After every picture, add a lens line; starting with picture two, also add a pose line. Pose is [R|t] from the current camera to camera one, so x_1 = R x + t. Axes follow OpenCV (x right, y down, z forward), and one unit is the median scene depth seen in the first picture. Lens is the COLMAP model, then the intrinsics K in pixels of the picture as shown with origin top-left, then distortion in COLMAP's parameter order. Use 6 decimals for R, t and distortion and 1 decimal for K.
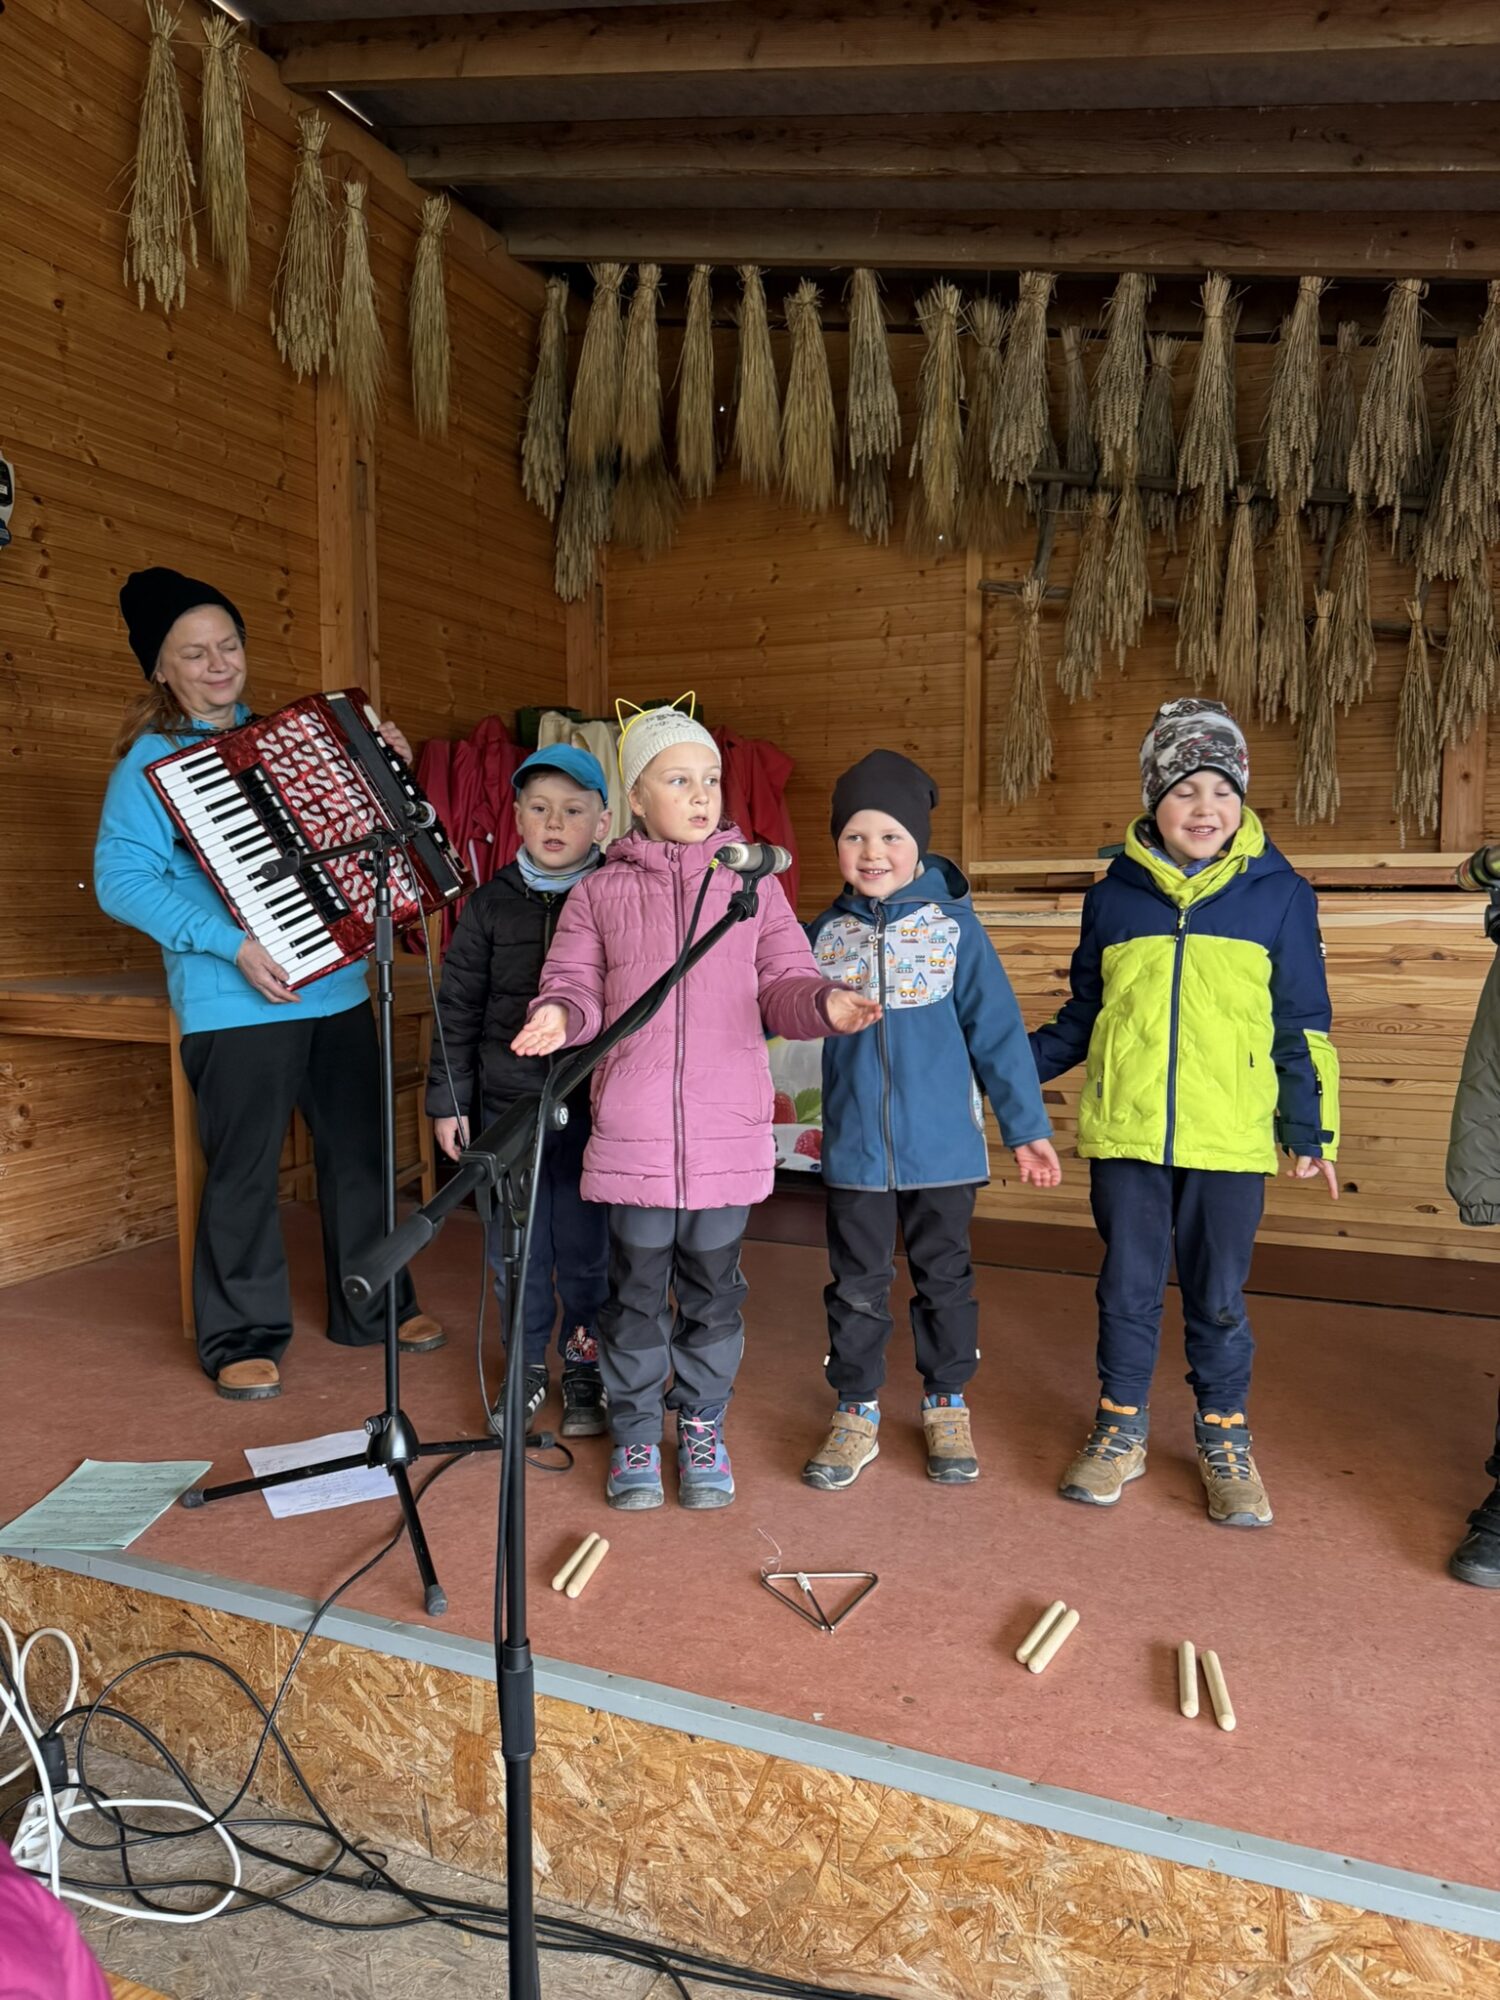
lens RADIAL K [[1425.4, 0, 752.6], [0, 1425.4, 1006.0], [0, 0, 1]] dist [0.009314, -0.010338]
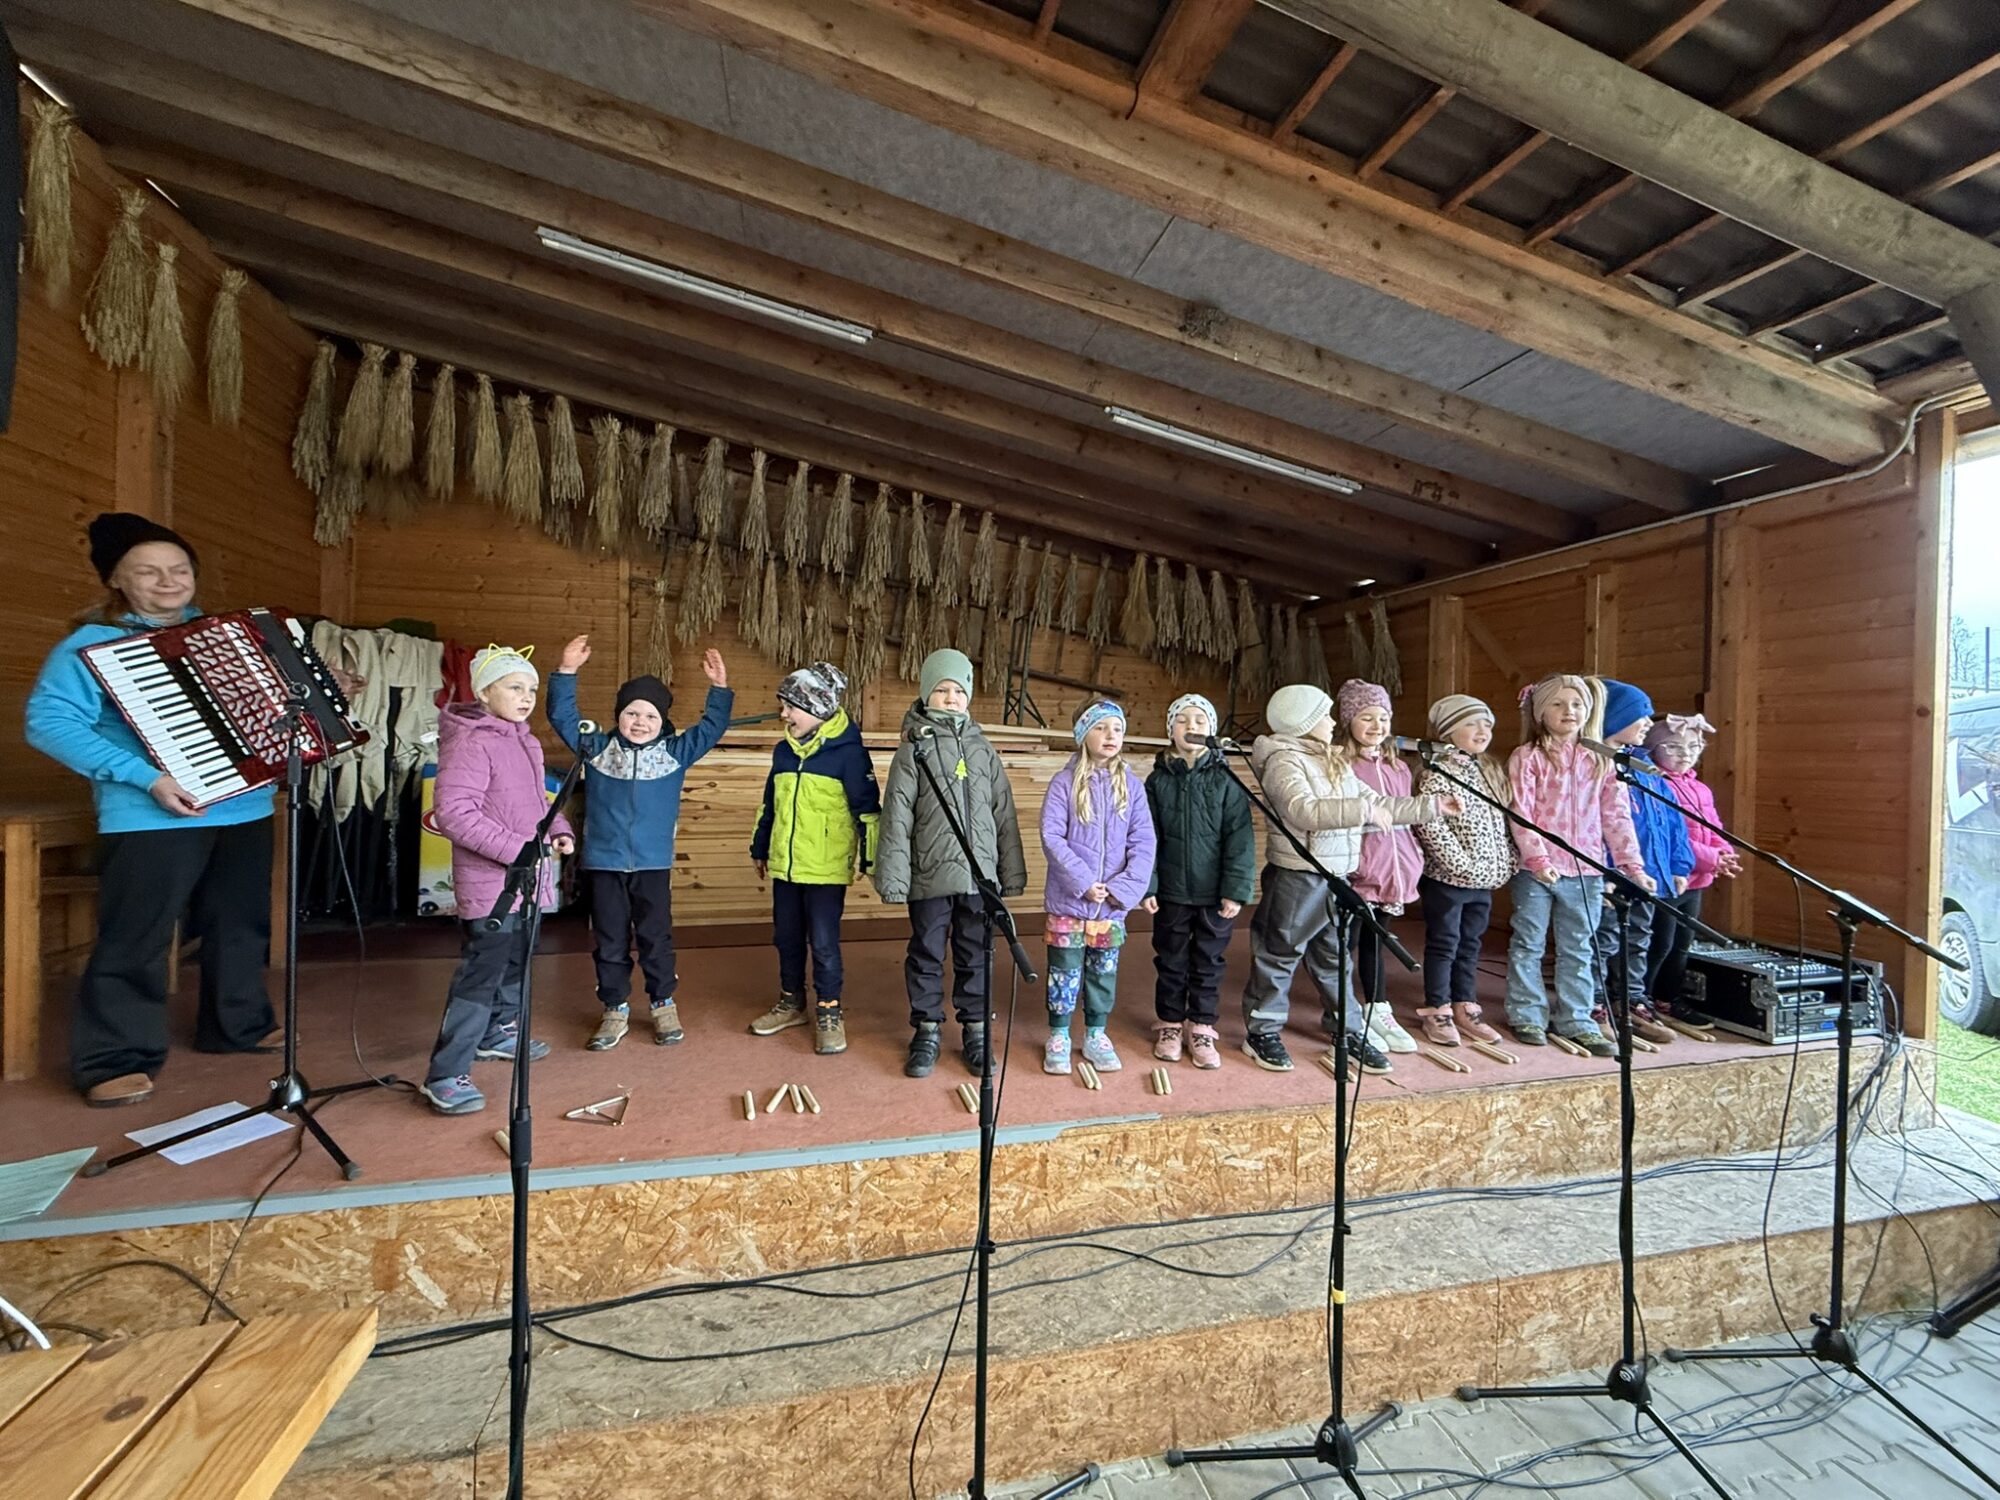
lens RADIAL K [[804.5, 0, 1001.2], [0, 804.5, 743.2], [0, 0, 1]] dist [-0.000251, -0.000104]
pose [[0.800909, 0.018602, 0.598496, -0.085340], [0.034410, 0.996436, -0.077018, 0.010907], [-0.597796, 0.082279, 0.797415, -0.101095]]
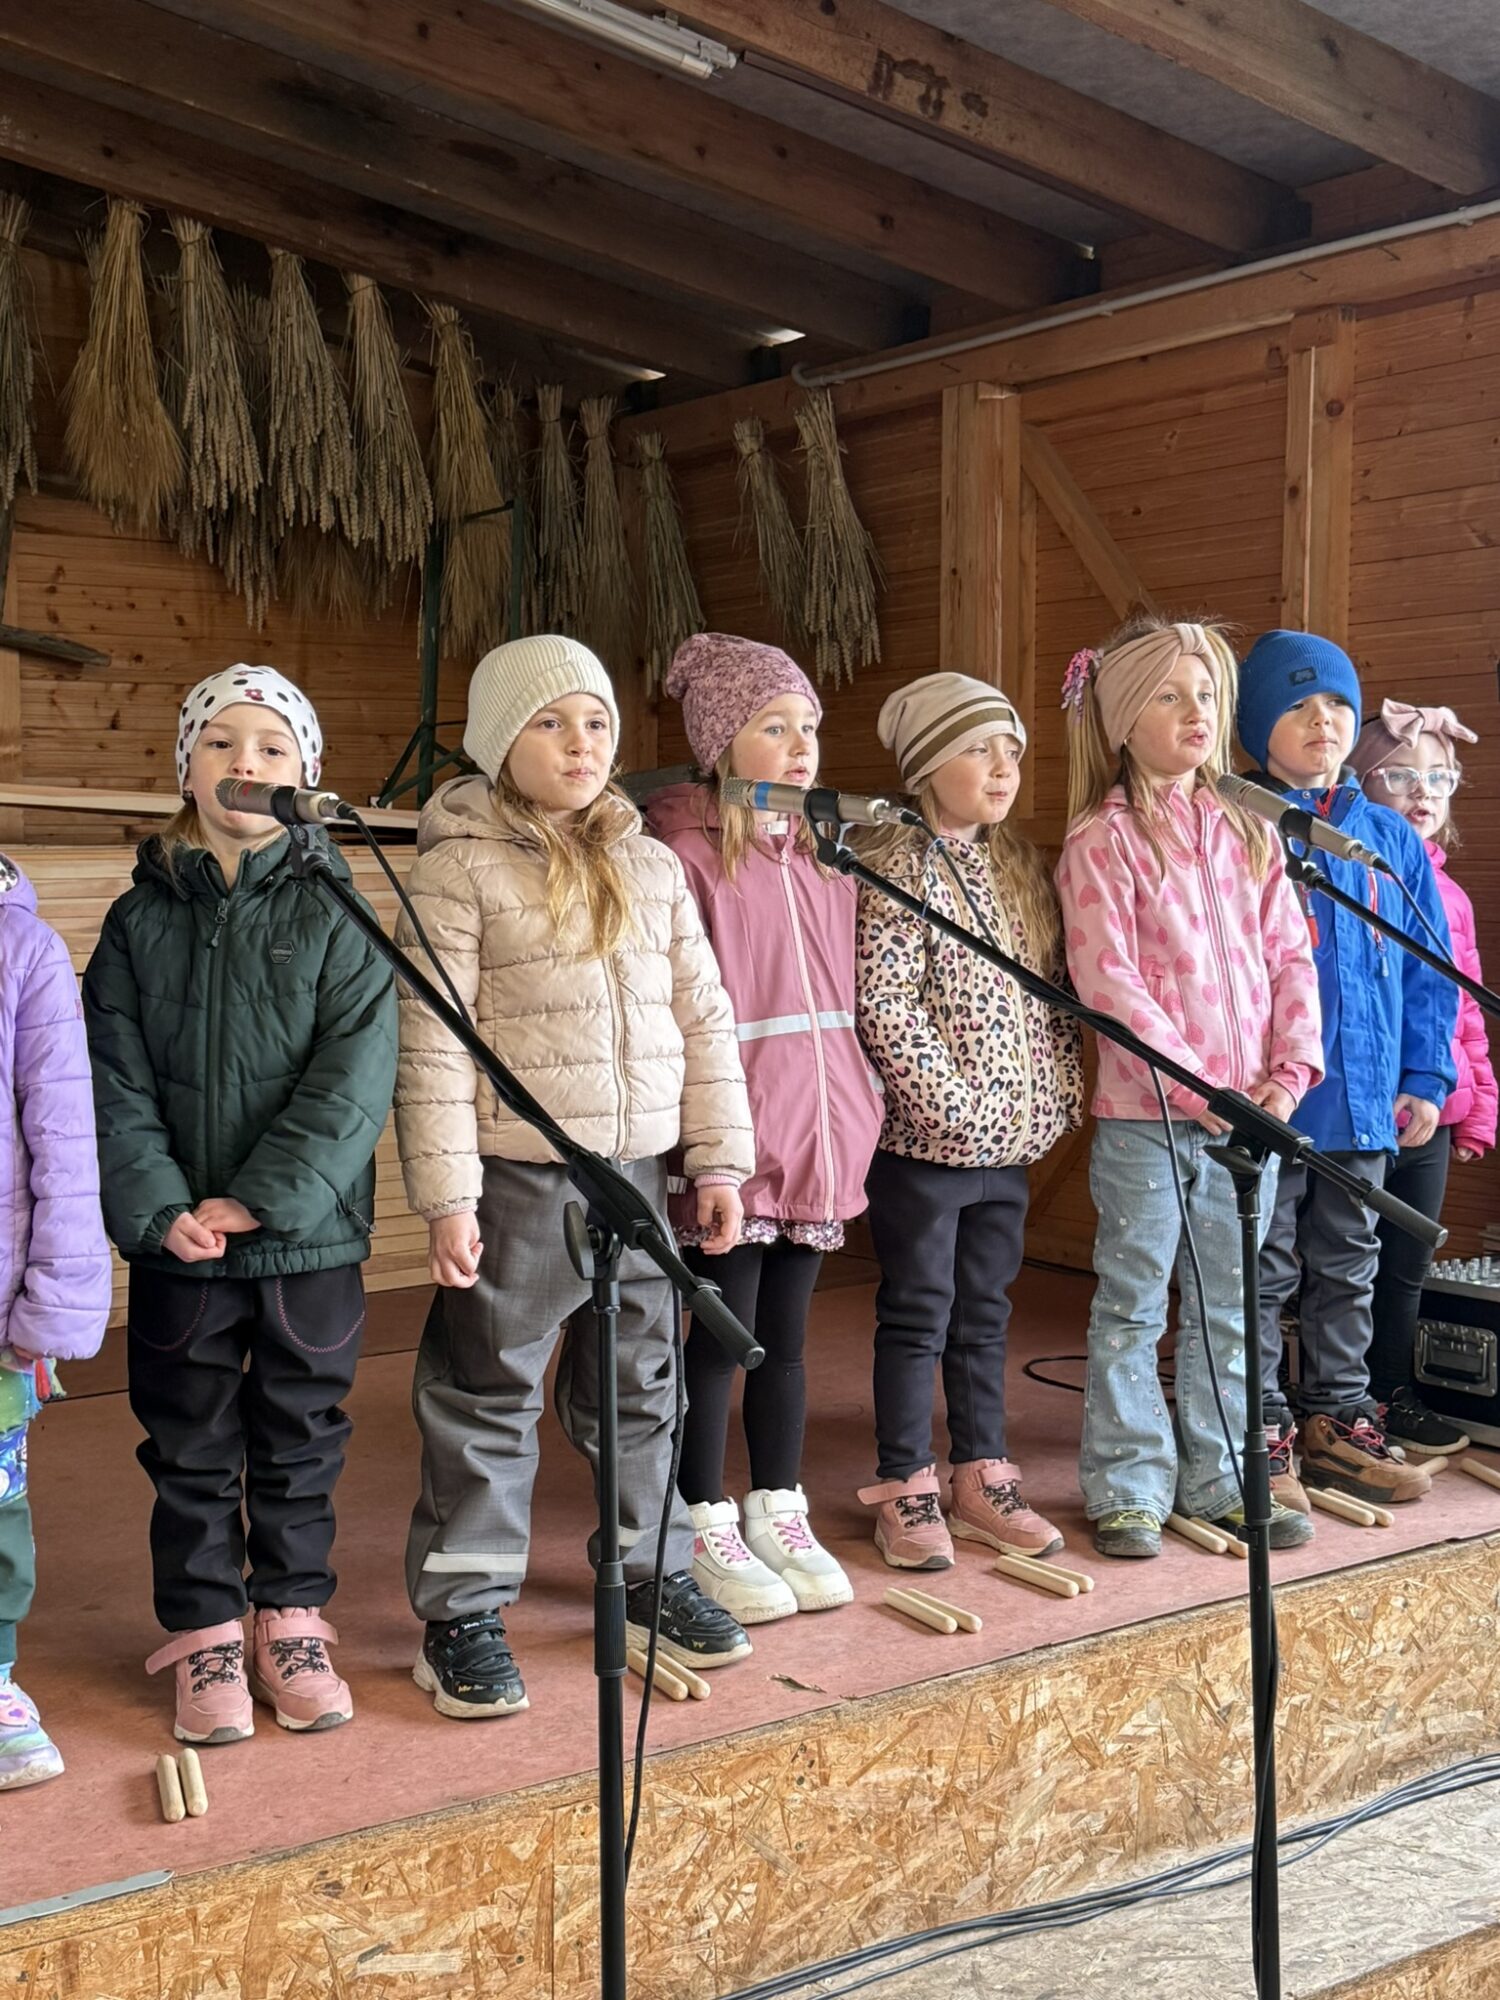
lens RADIAL K [[2522.2, 0, 750.0], [0, 2522.2, 1000.0], [0, 0, 1]] dist [0.201264, -0.452818]
pose [[0.515408, -0.060080, 0.854836, -0.106384], [0.084008, 0.996277, 0.019370, 0.016577], [-0.852817, 0.061830, 0.518537, -0.154971]]
